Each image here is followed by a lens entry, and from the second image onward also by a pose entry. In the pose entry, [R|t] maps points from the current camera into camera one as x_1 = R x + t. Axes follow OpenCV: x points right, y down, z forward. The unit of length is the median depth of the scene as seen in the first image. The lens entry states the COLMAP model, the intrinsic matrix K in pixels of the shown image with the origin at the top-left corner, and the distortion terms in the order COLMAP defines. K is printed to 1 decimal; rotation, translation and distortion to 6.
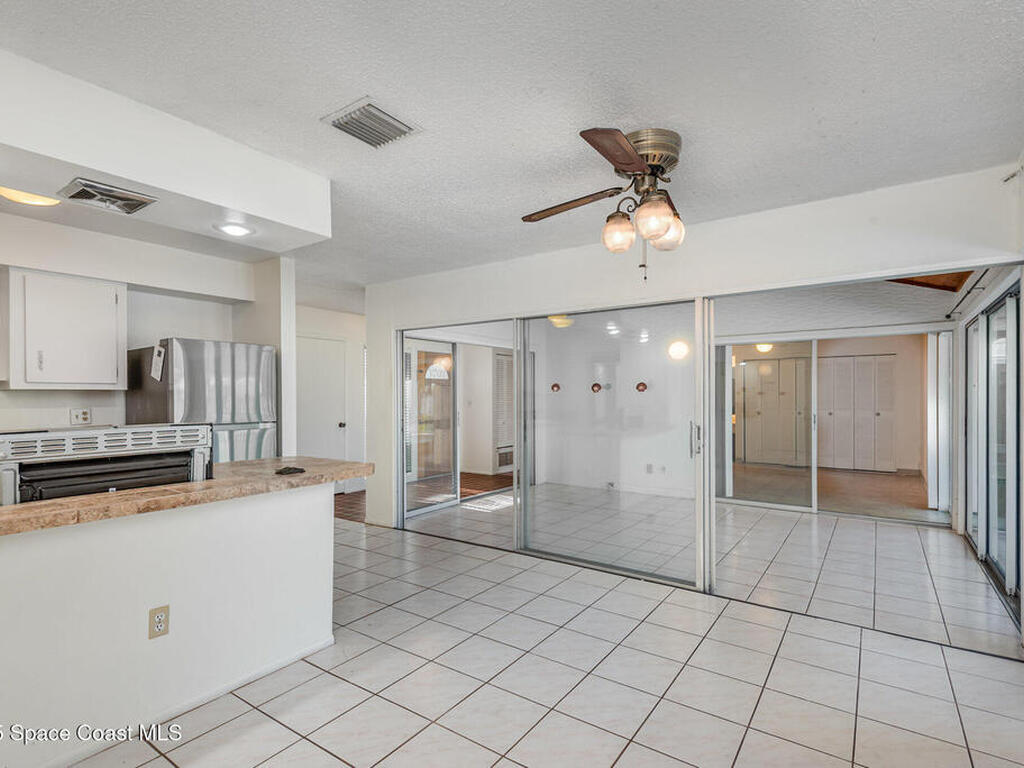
lens RADIAL K [[520.5, 0, 513.0], [0, 520.5, 397.2], [0, 0, 1]] dist [0.032945, -0.000494]
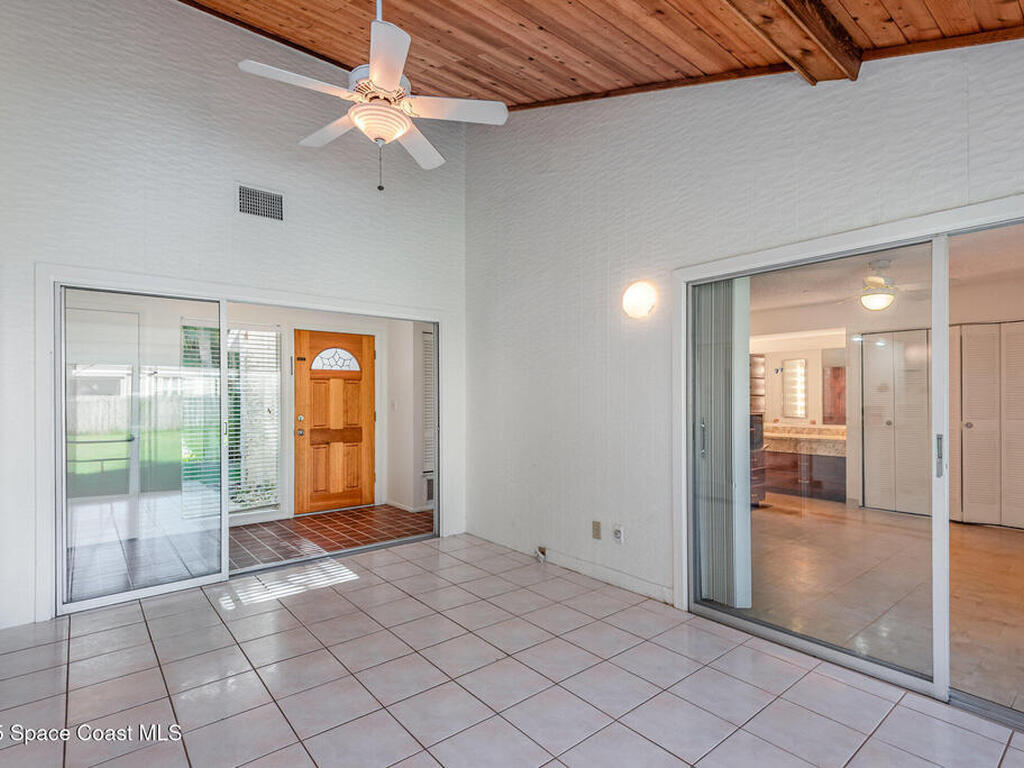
lens RADIAL K [[520.5, 0, 513.0], [0, 520.5, 397.2], [0, 0, 1]] dist [0.032945, -0.000494]
pose [[0.958541, -0.000560, -0.284953, 0.283366], [-0.001240, 0.999980, -0.006134, 0.004957], [0.284951, 0.006233, 0.958522, 0.401889]]
